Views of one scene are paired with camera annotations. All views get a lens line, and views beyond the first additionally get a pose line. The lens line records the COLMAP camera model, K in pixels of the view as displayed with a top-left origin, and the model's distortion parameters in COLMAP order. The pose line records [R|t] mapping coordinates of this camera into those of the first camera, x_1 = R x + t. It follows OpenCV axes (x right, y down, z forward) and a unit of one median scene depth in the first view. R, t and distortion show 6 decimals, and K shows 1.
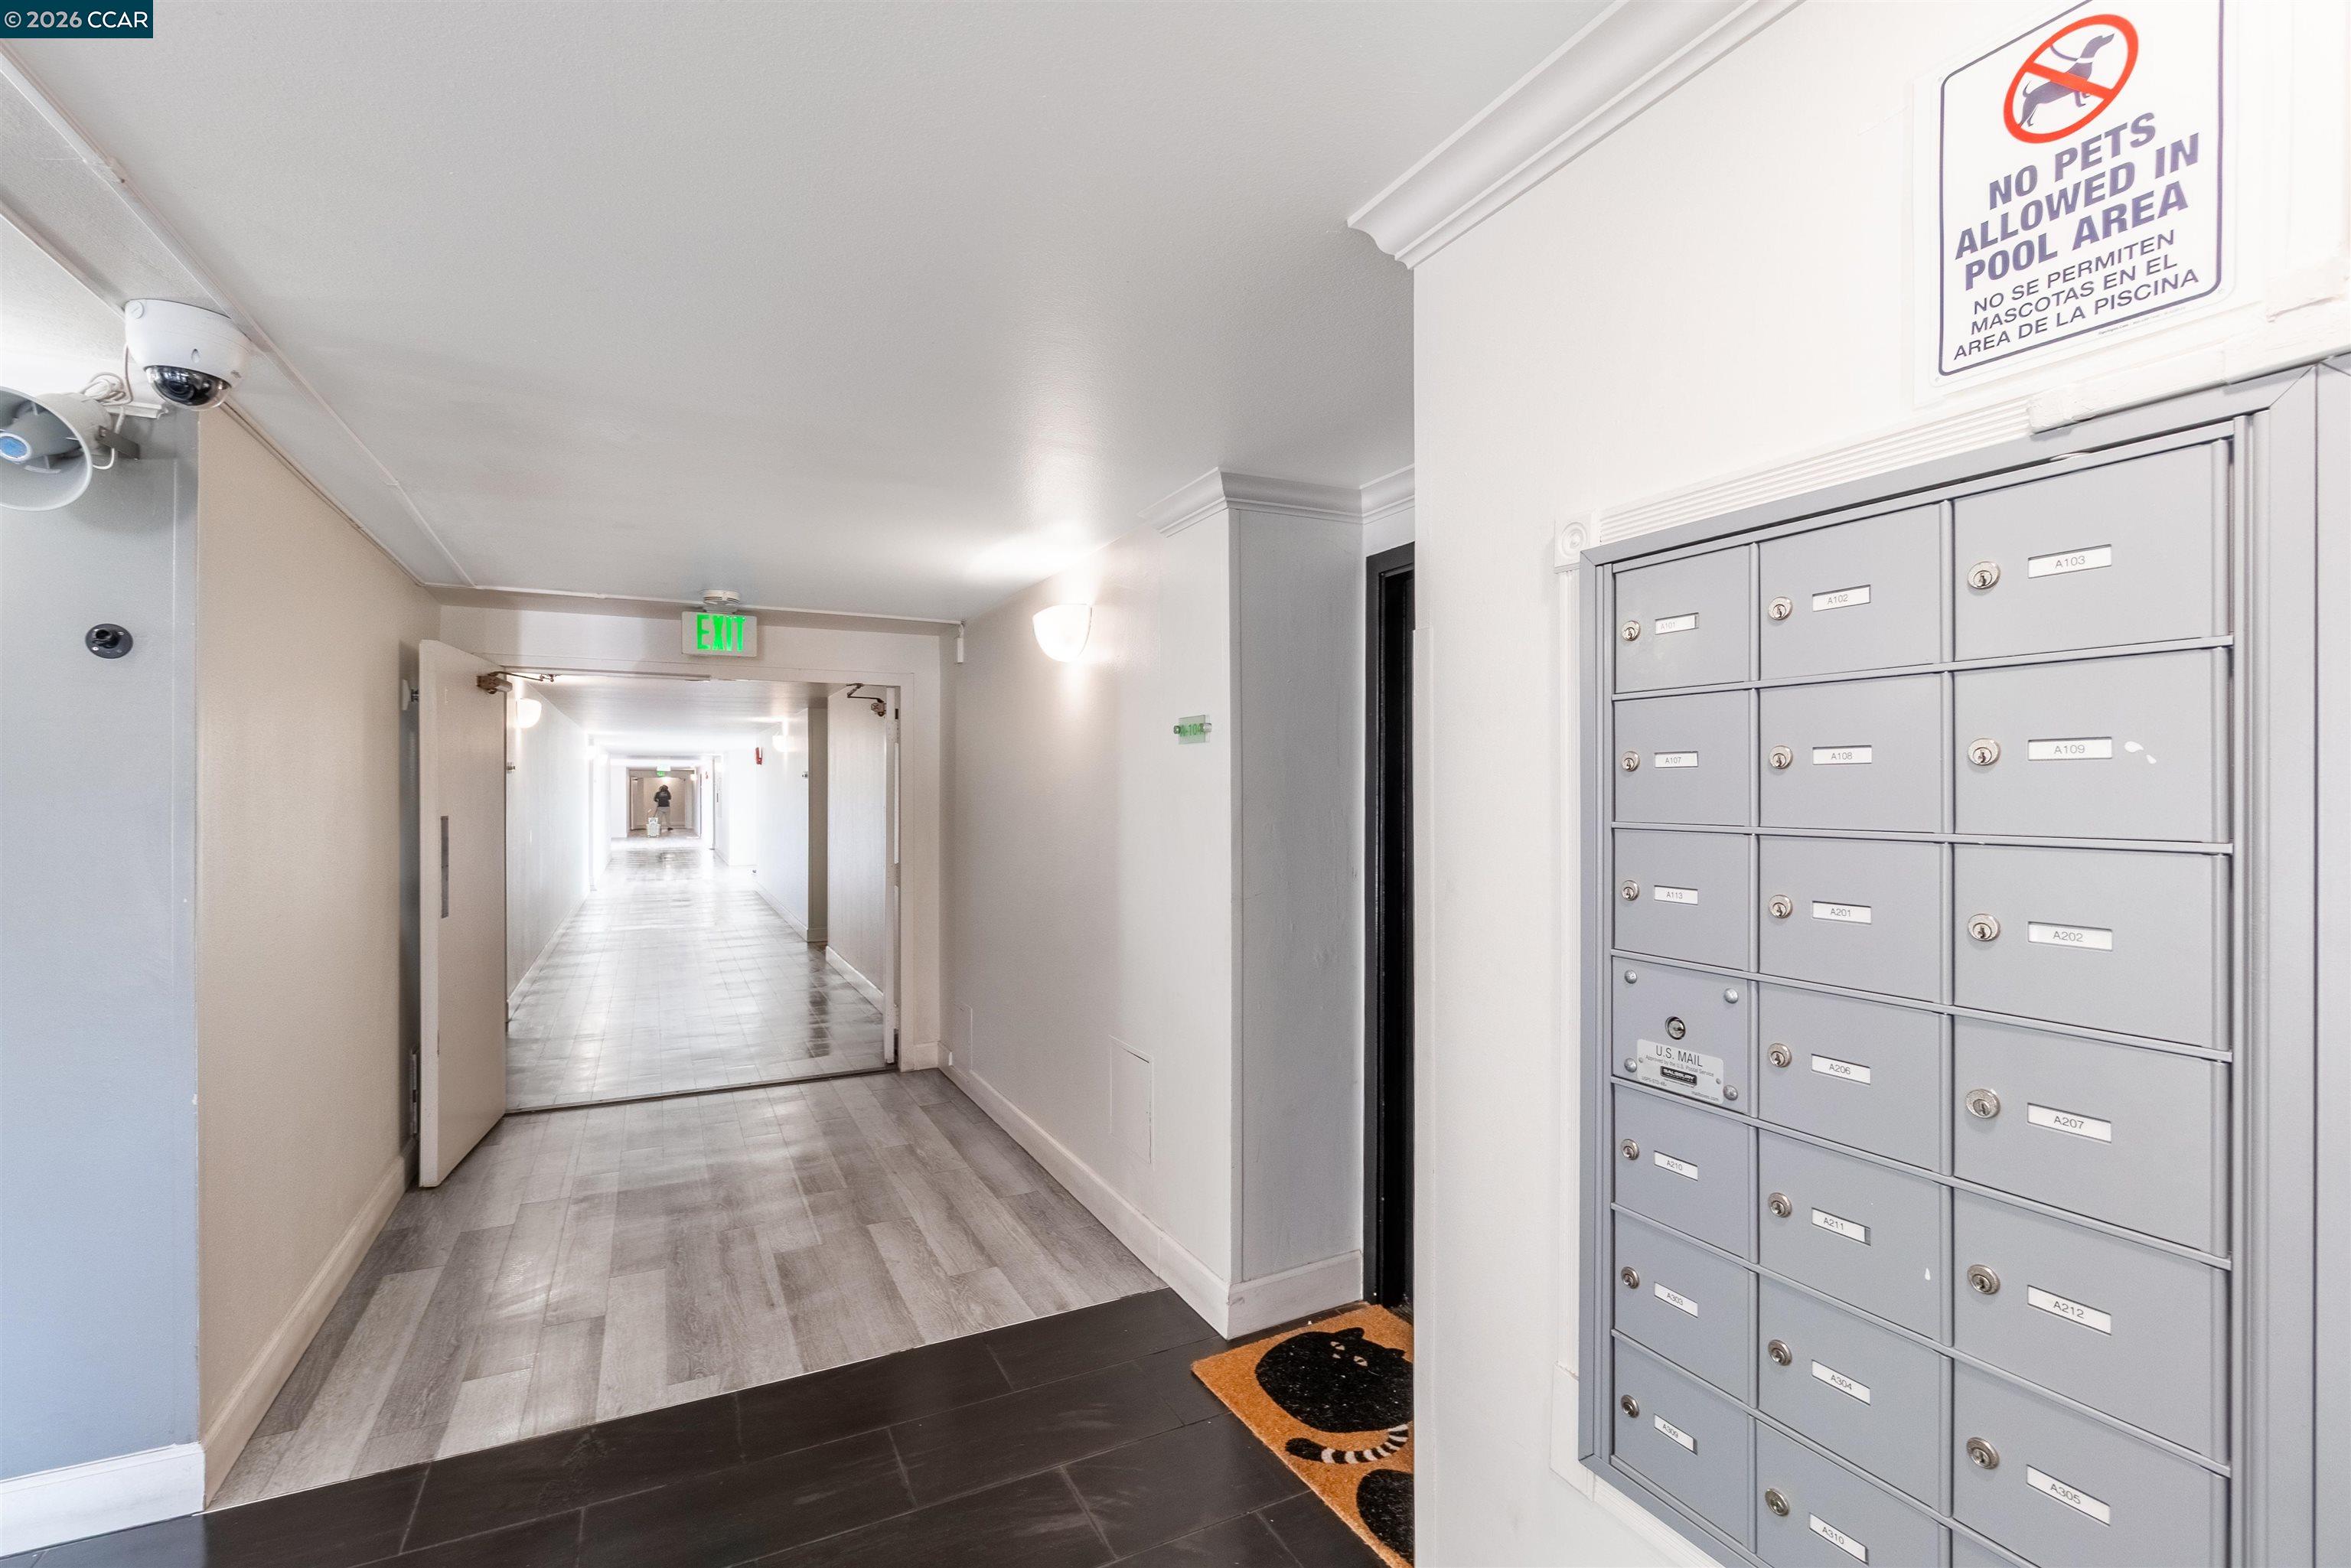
lens RADIAL K [[1047.2, 0, 1175.5], [0, 1047.2, 784.0], [0, 0, 1]] dist [-0.000447, -0.000046]
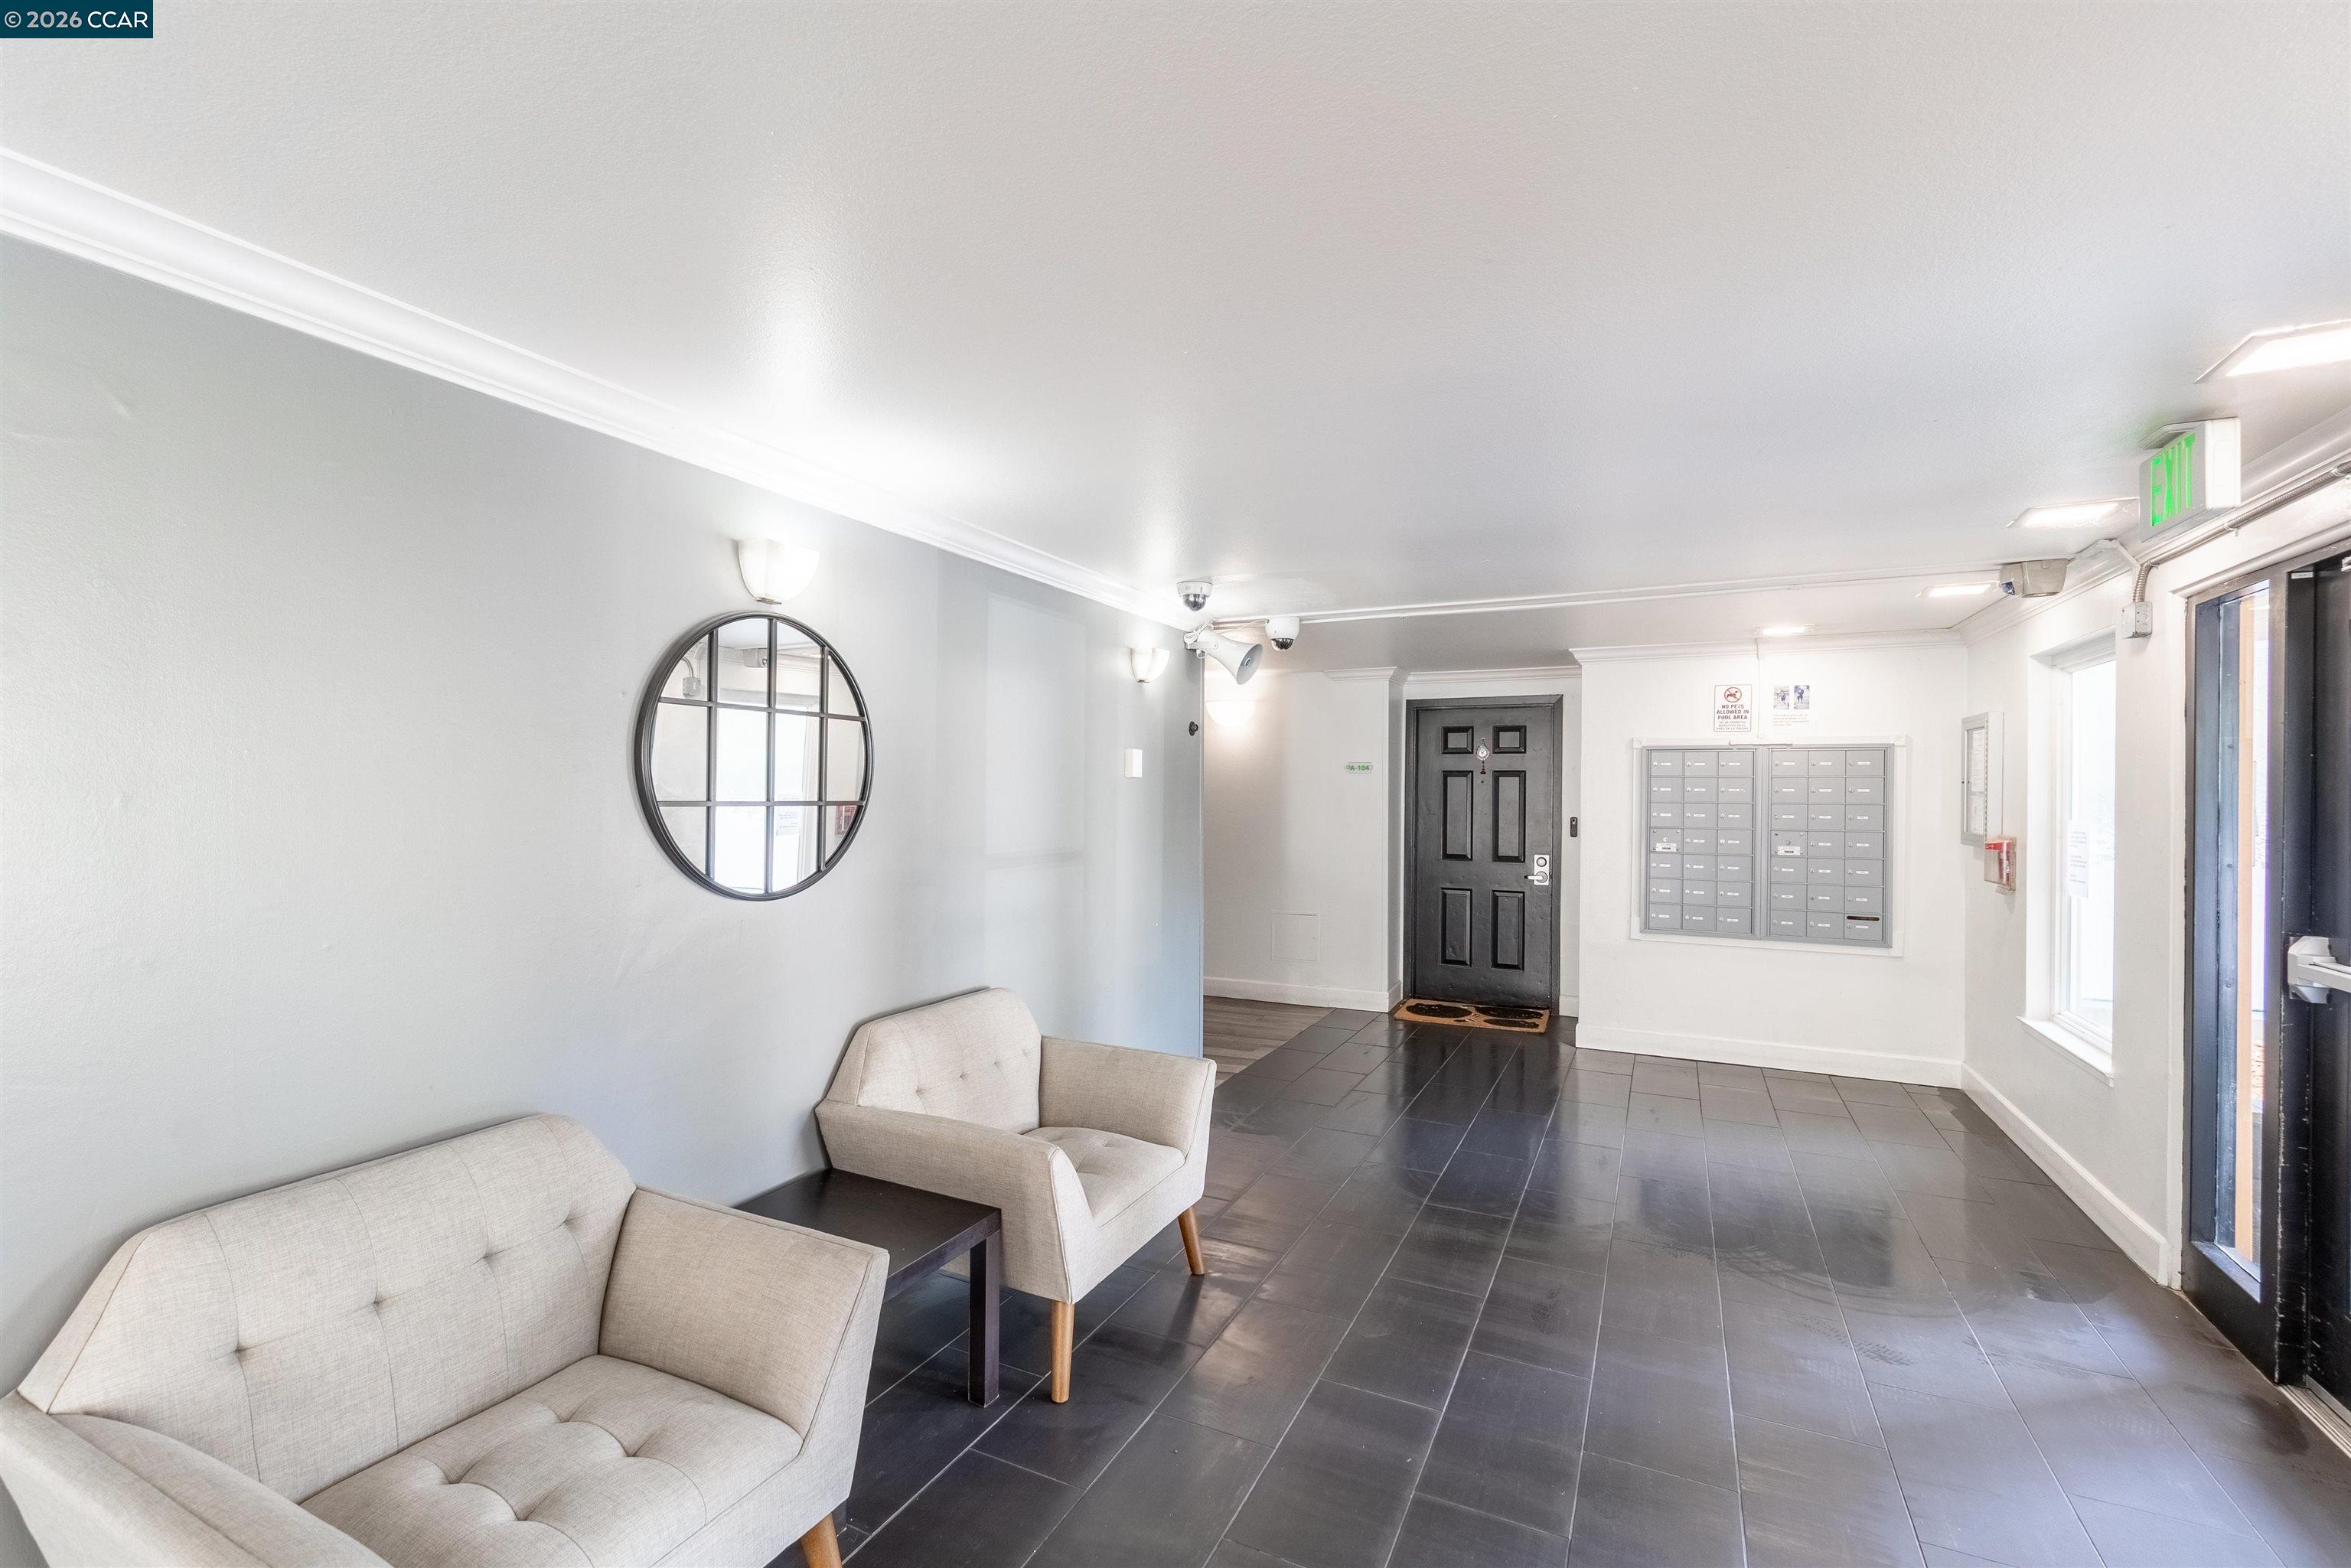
lens RADIAL K [[1047.2, 0, 1175.5], [0, 1047.2, 784.0], [0, 0, 1]] dist [-0.000447, -0.000046]
pose [[0.789008, 0.012748, 0.614250, -4.821560], [-0.012420, 0.999911, -0.004798, 0.004505], [-0.614257, -0.003844, 0.789097, -1.693757]]
